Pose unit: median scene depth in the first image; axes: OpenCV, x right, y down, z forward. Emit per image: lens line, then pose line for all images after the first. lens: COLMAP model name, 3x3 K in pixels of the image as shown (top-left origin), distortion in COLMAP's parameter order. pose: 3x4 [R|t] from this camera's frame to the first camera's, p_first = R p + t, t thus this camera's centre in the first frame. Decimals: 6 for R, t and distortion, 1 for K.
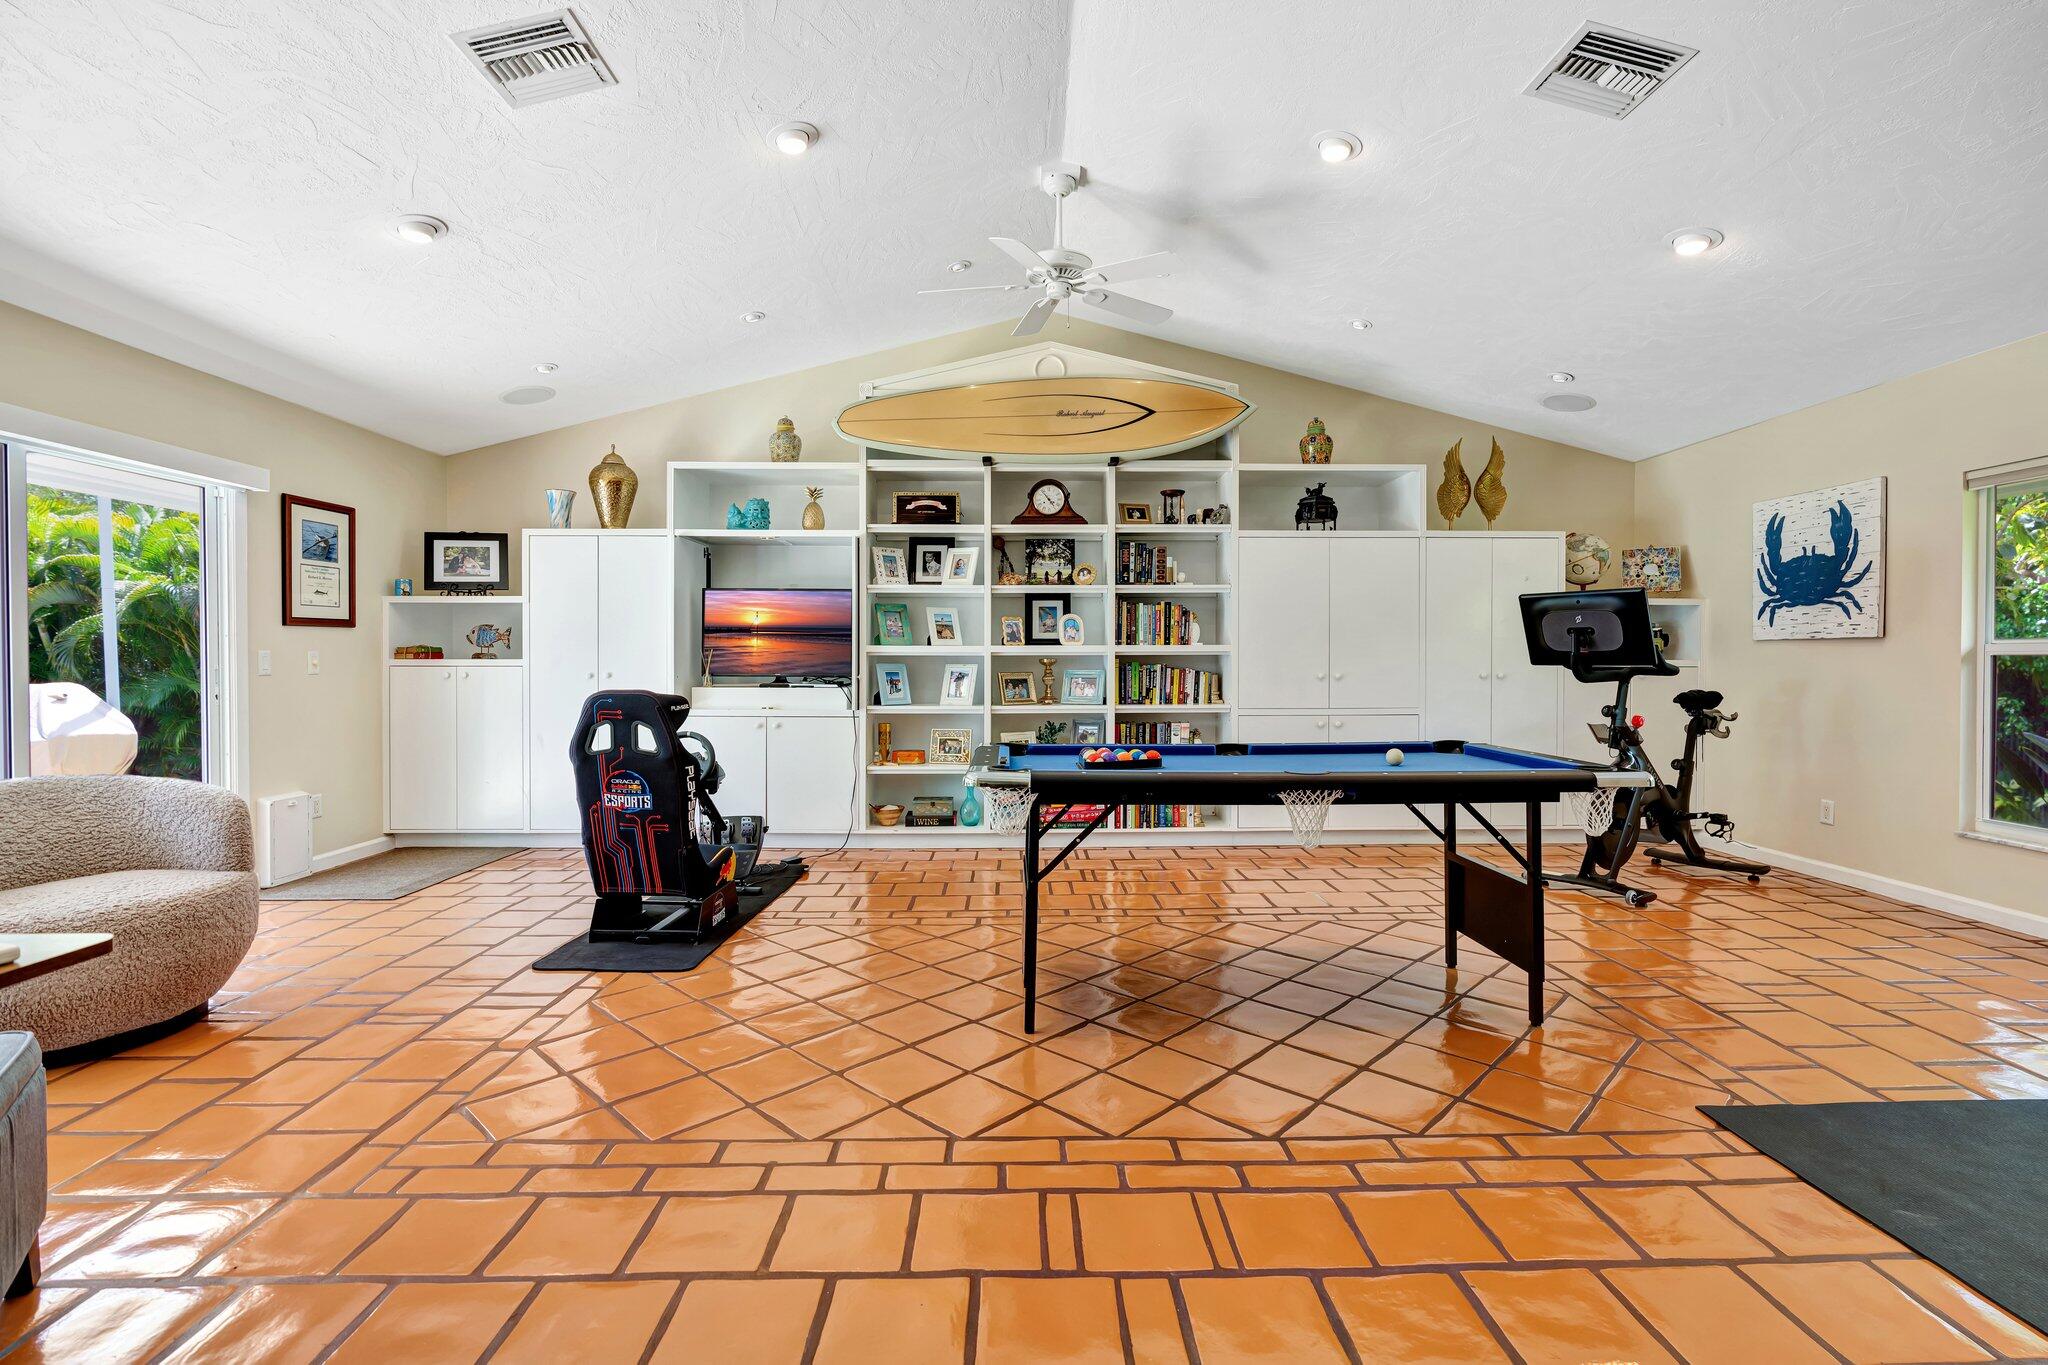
lens RADIAL K [[930.5, 0, 1031.2], [0, 930.5, 667.0], [0, 0, 1]] dist [-0.021272, 0.008325]
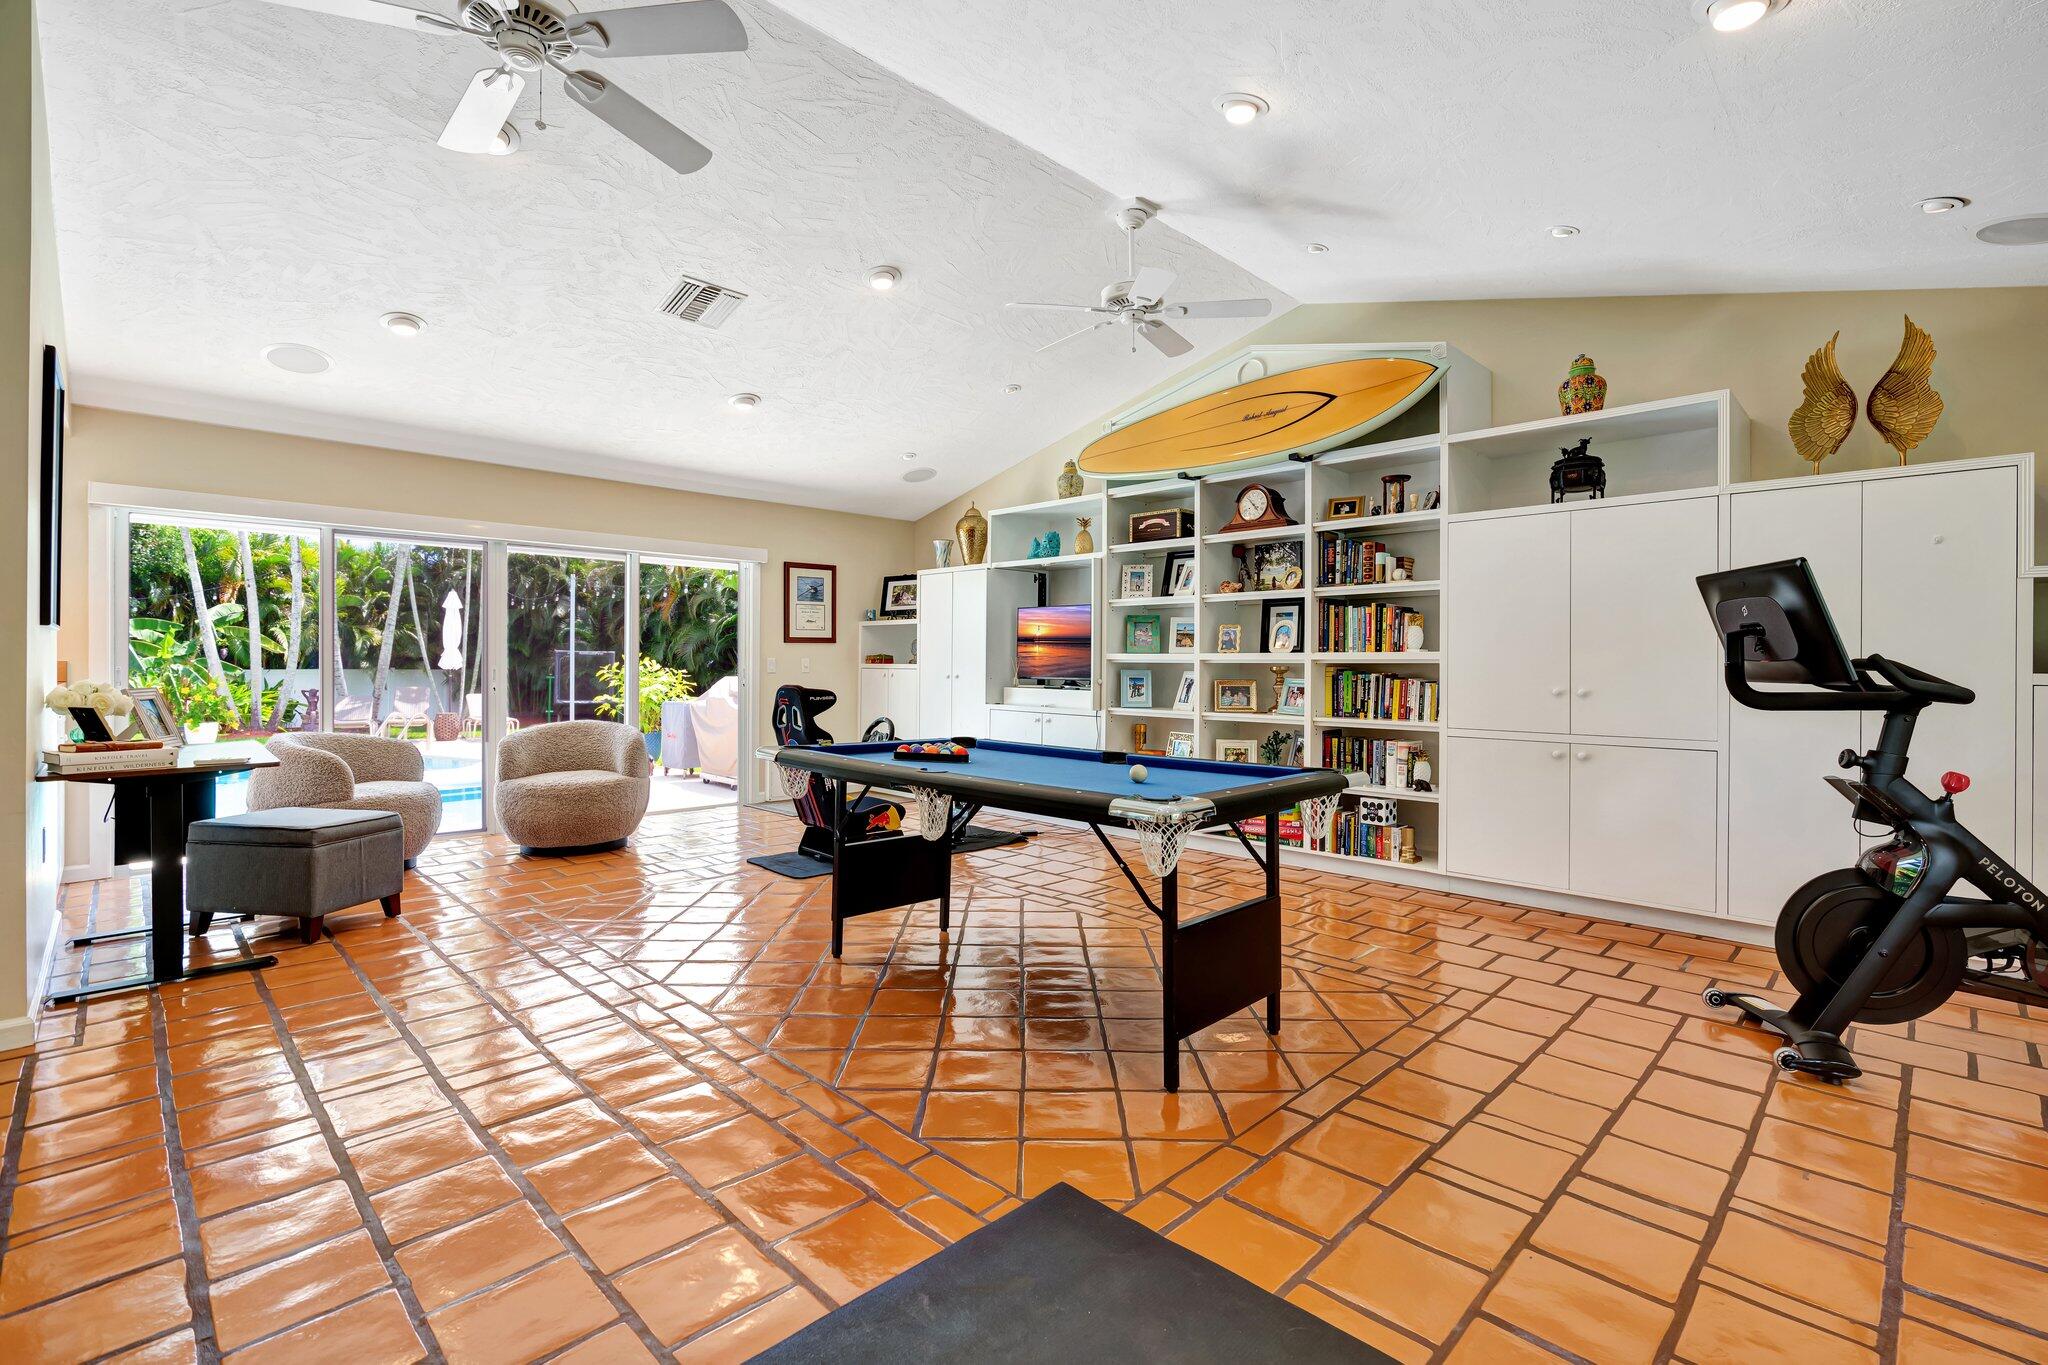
lens RADIAL K [[926.8, 0, 1020.1], [0, 926.8, 651.4], [0, 0, 1]] dist [-0.015472, 0.000207]
pose [[0.685778, -0.004579, -0.727796, 0.559045], [-0.011983, 0.999774, -0.017581, -0.004619], [0.727712, 0.020778, 0.685568, 0.150343]]
